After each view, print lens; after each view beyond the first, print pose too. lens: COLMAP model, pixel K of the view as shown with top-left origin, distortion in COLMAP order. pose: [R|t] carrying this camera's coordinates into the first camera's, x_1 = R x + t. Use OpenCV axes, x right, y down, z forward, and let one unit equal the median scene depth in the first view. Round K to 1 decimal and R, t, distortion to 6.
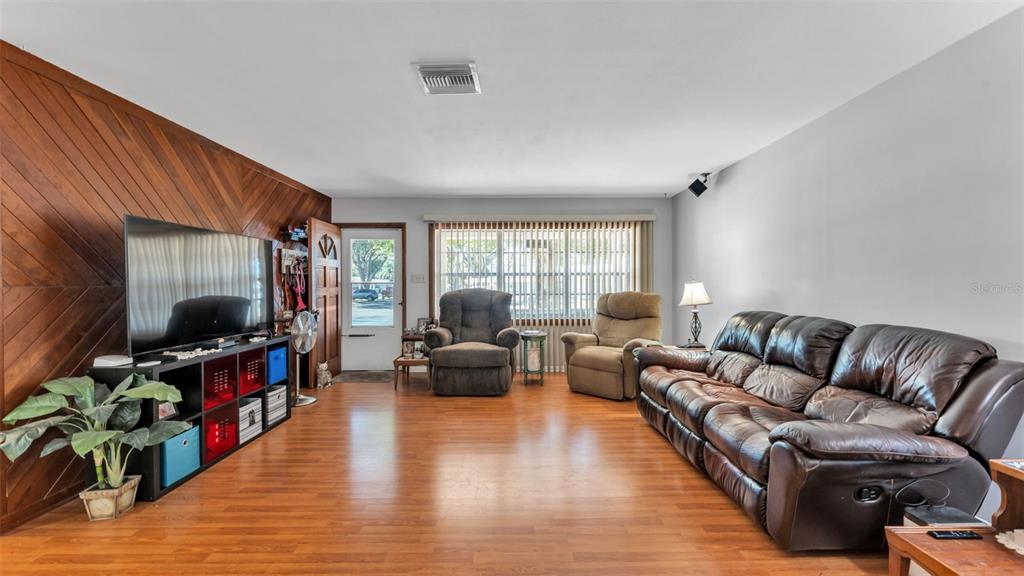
lens RADIAL K [[410.0, 0, 500.9], [0, 410.0, 286.6], [0, 0, 1]] dist [-0.000104, 0.000740]
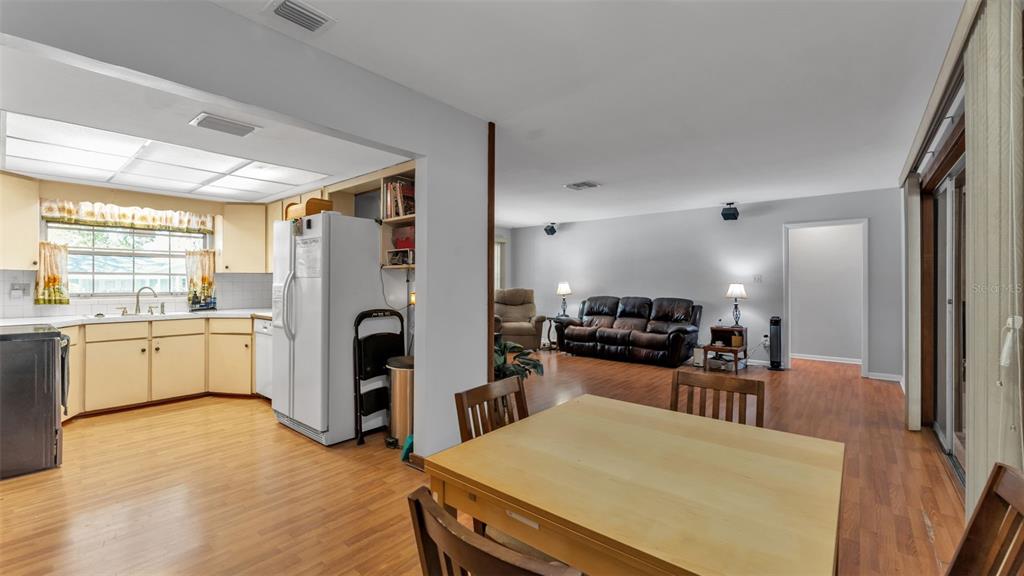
lens RADIAL K [[410.0, 0, 517.7], [0, 410.0, 283.2], [0, 0, 1]] dist [-0.000104, 0.000740]
pose [[0.638176, 0.005217, 0.769873, -0.924260], [-0.001561, 0.999984, -0.005482, 0.002582], [-0.769889, 0.002297, 0.638174, -0.038371]]
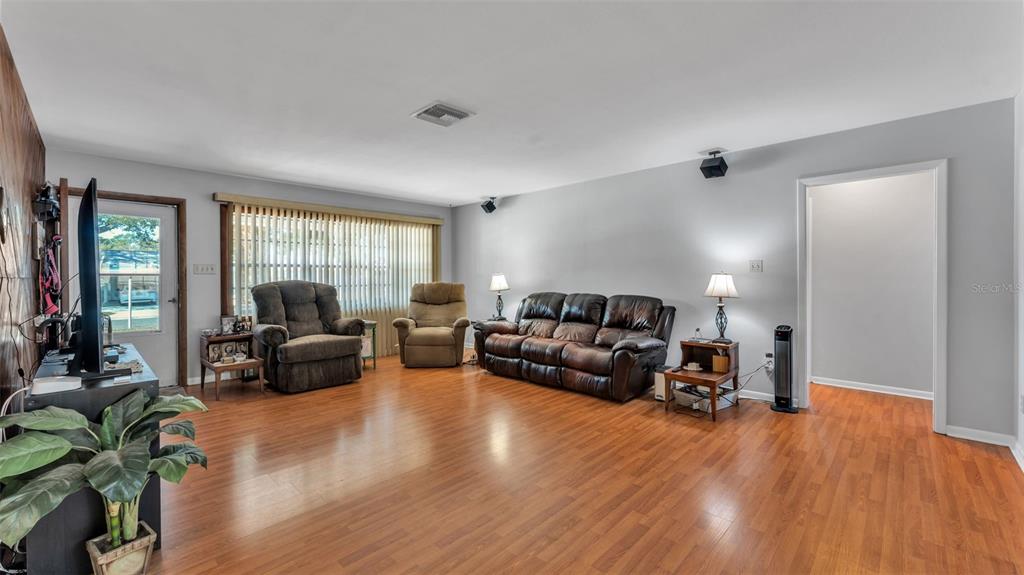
lens RADIAL K [[410.0, 0, 507.2], [0, 410.0, 282.3], [0, 0, 1]] dist [-0.000104, 0.000740]
pose [[0.697837, -0.011447, 0.716165, -0.438024], [0.005758, 0.999930, 0.010372, 0.001665], [-0.716233, -0.003114, 0.697854, -0.016629]]
